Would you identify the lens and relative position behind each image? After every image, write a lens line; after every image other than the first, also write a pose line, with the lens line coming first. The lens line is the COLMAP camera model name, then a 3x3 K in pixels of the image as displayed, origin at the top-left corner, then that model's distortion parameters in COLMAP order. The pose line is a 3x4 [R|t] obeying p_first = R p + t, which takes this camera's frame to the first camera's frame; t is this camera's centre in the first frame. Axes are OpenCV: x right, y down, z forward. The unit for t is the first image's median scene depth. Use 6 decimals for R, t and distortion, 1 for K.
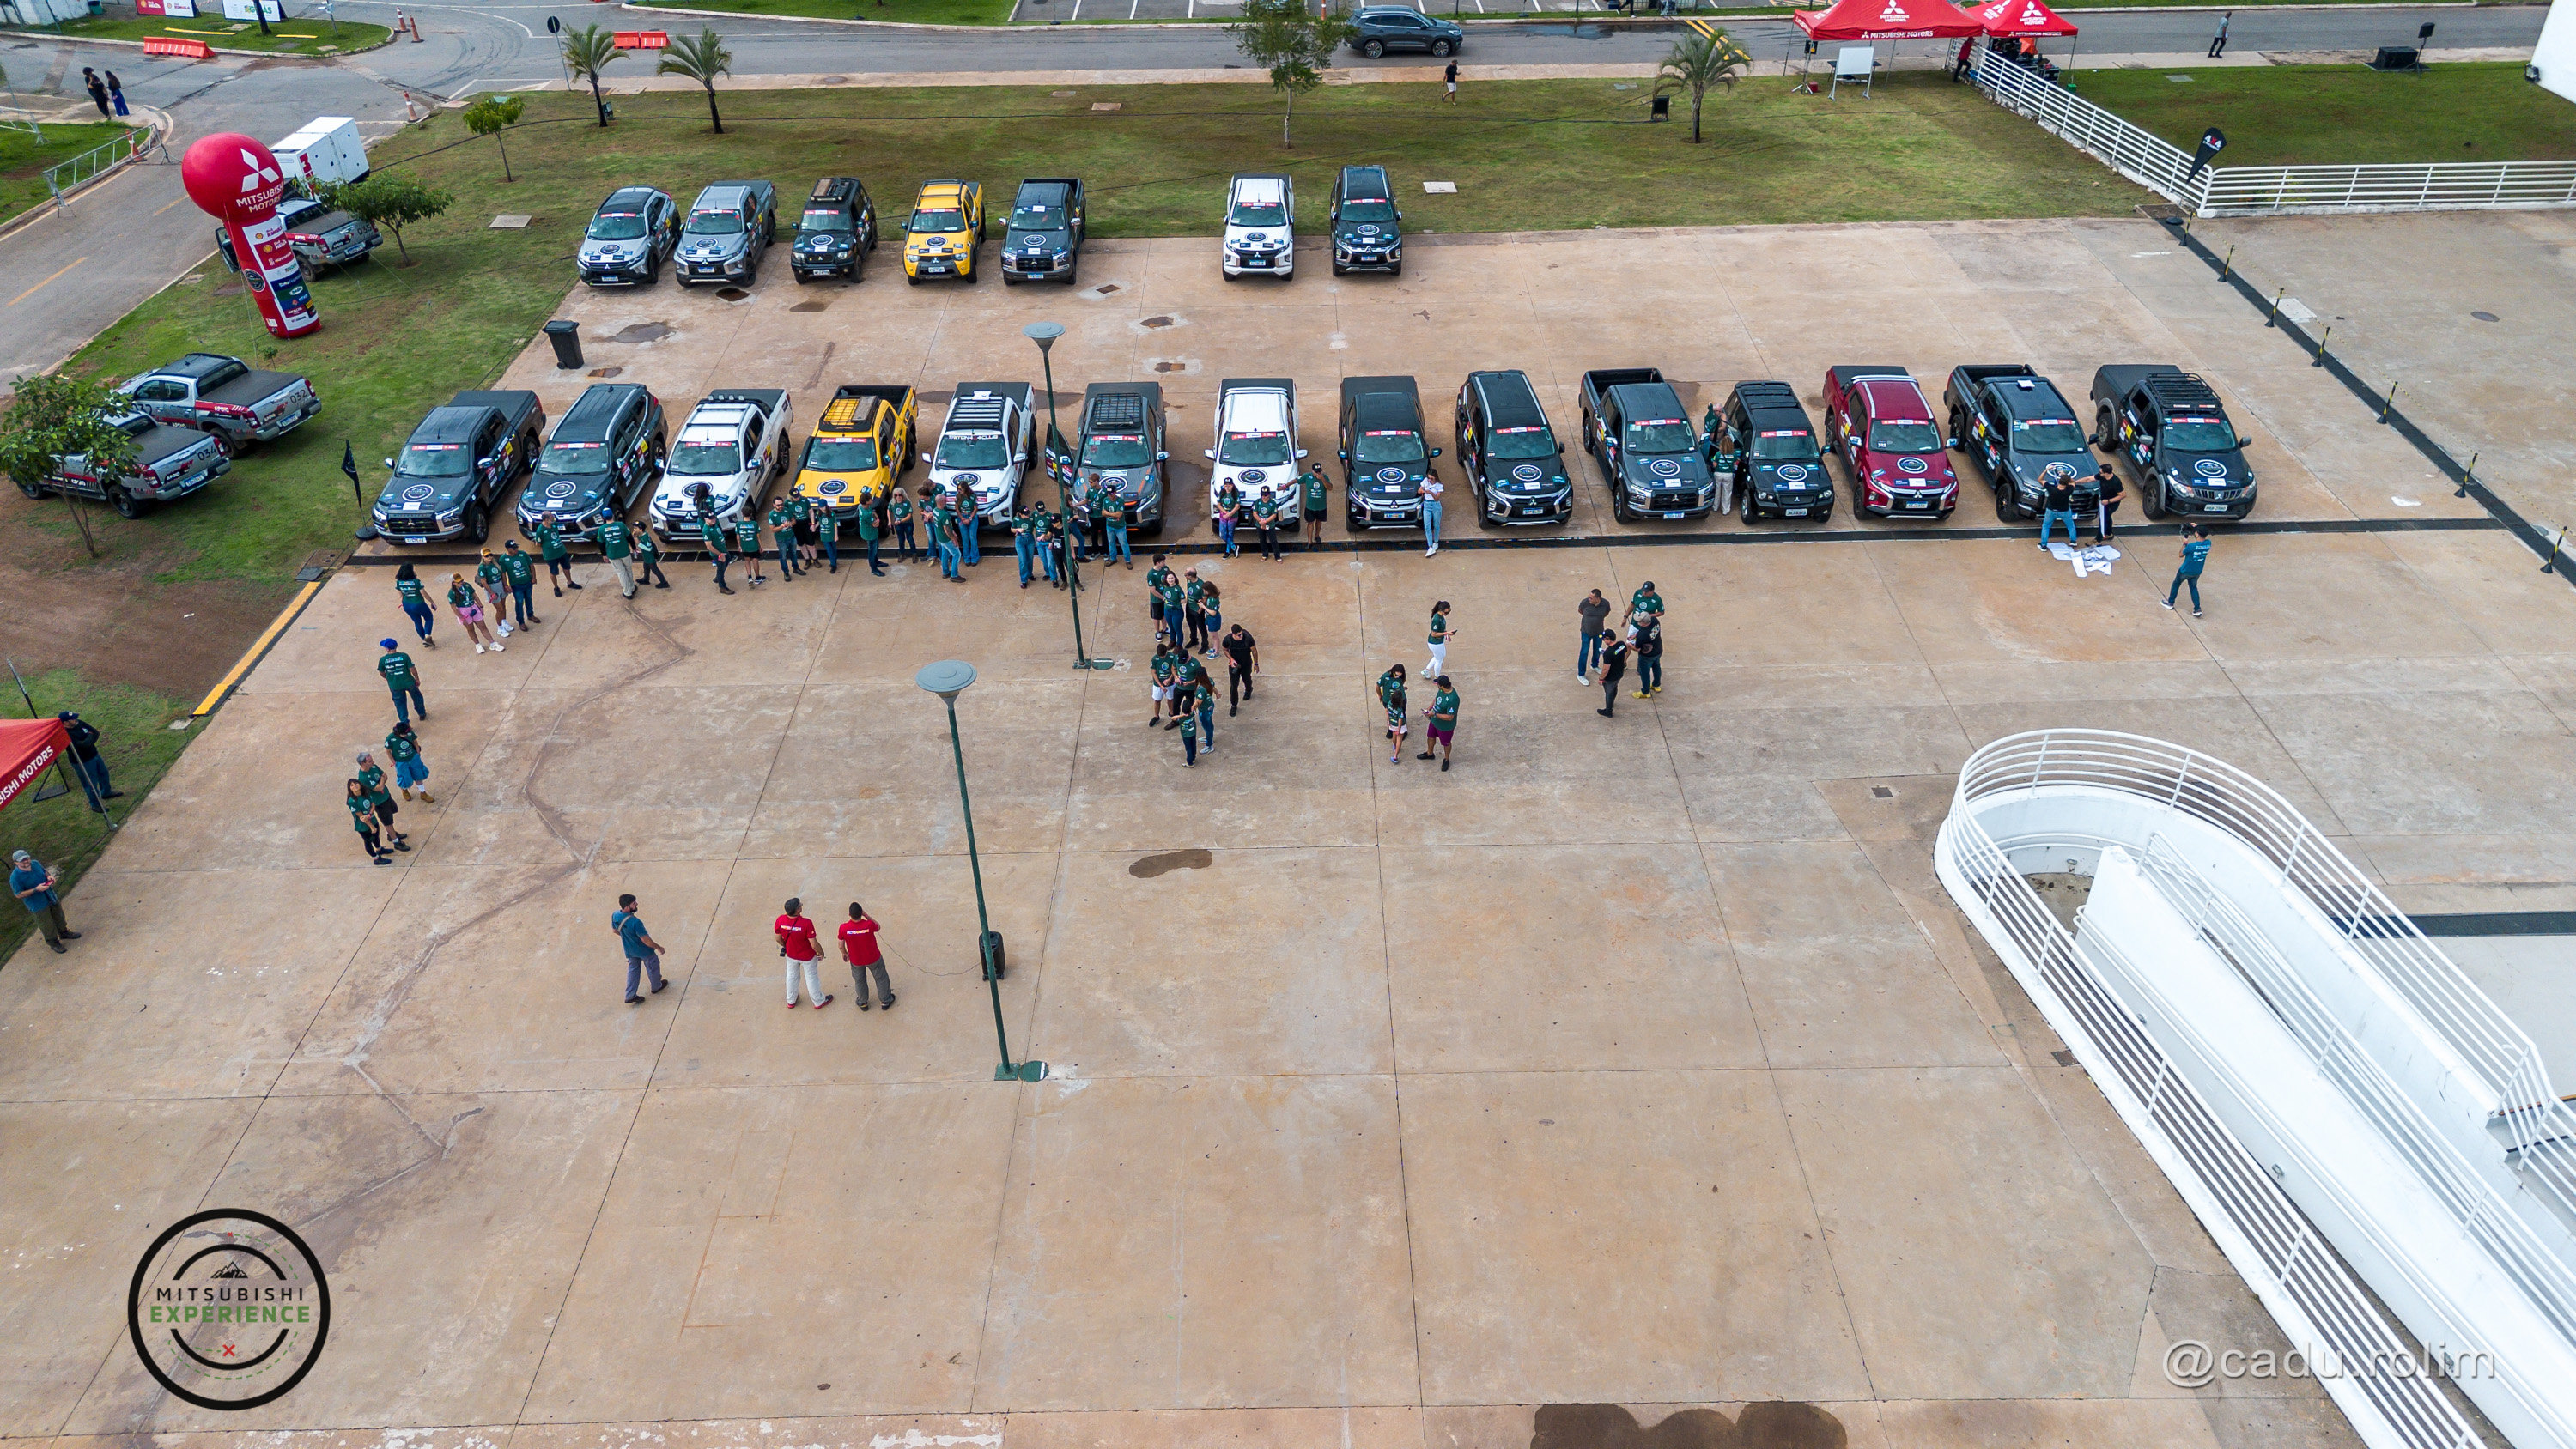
lens RADIAL K [[1831.5, 0, 1288.0], [0, 1831.5, 724.5], [0, 0, 1]] dist [0.068774, -0.070151]
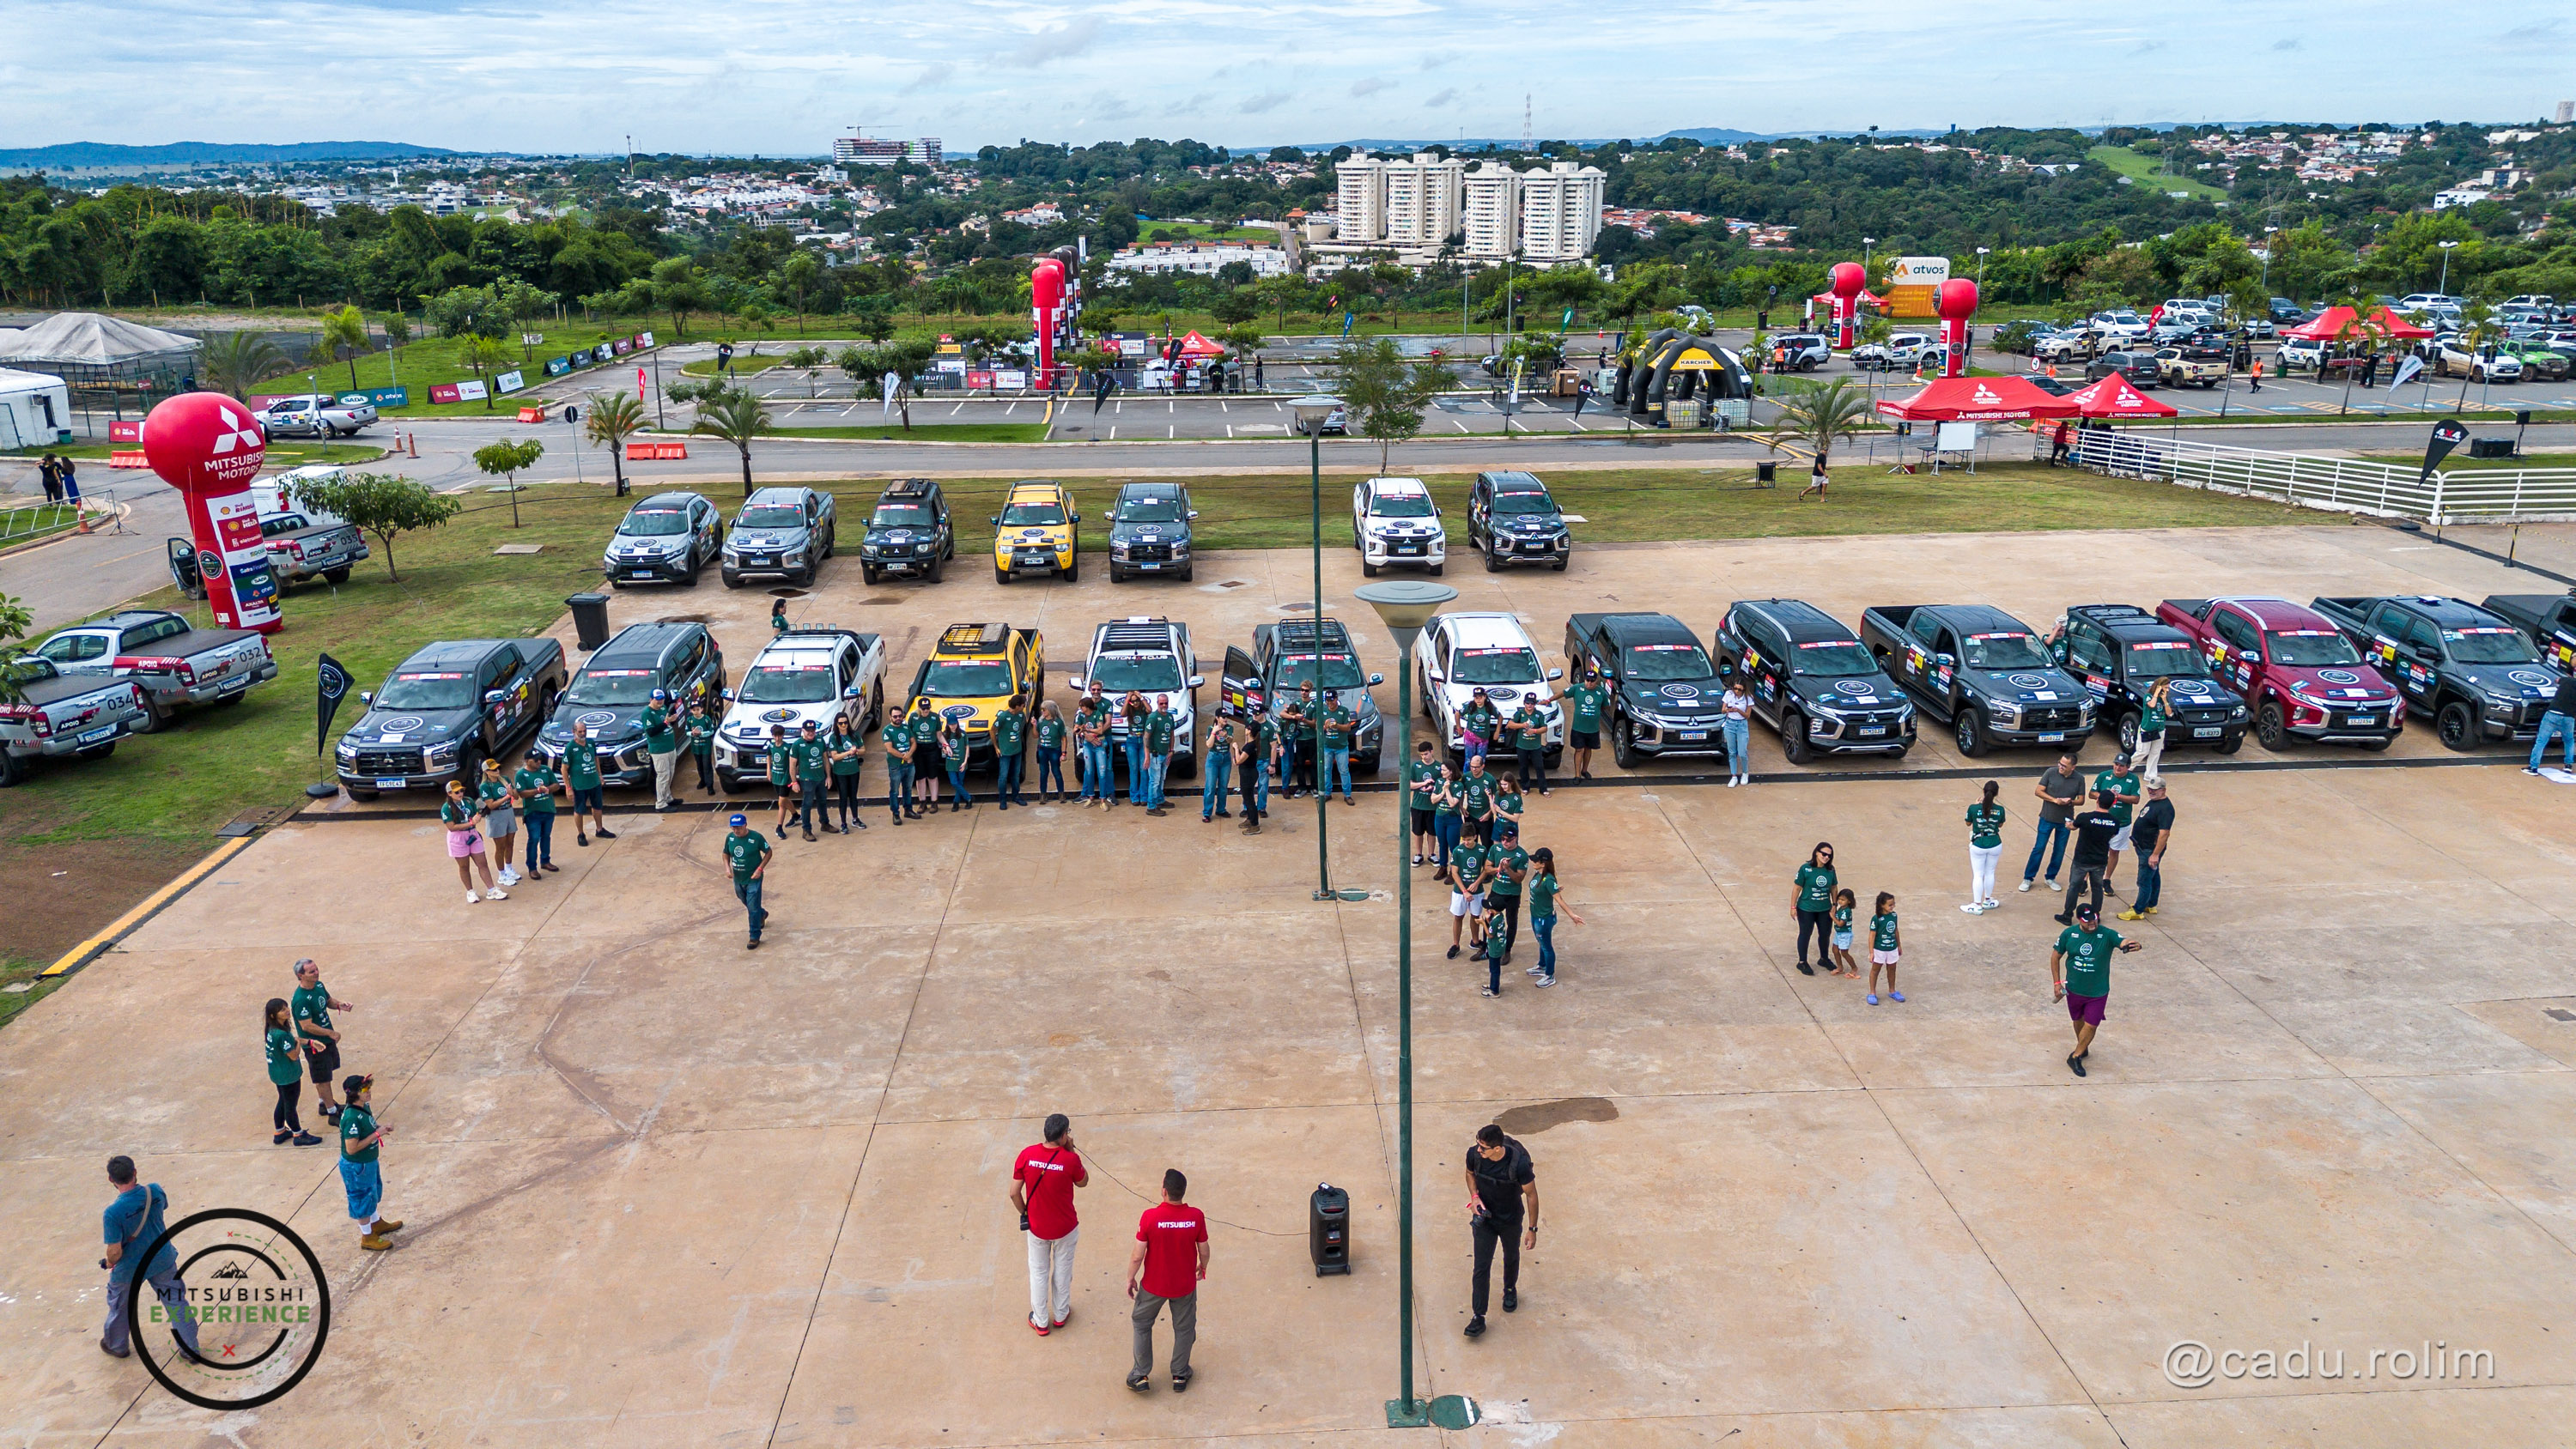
lens RADIAL K [[1831.5, 0, 1288.0], [0, 1831.5, 724.5], [0, 0, 1]] dist [0.068774, -0.070151]
pose [[0.999012, -0.008342, 0.043649, -0.144838], [0.020972, 0.954470, -0.297569, 0.105963], [-0.039180, 0.298190, 0.953702, 0.272486]]
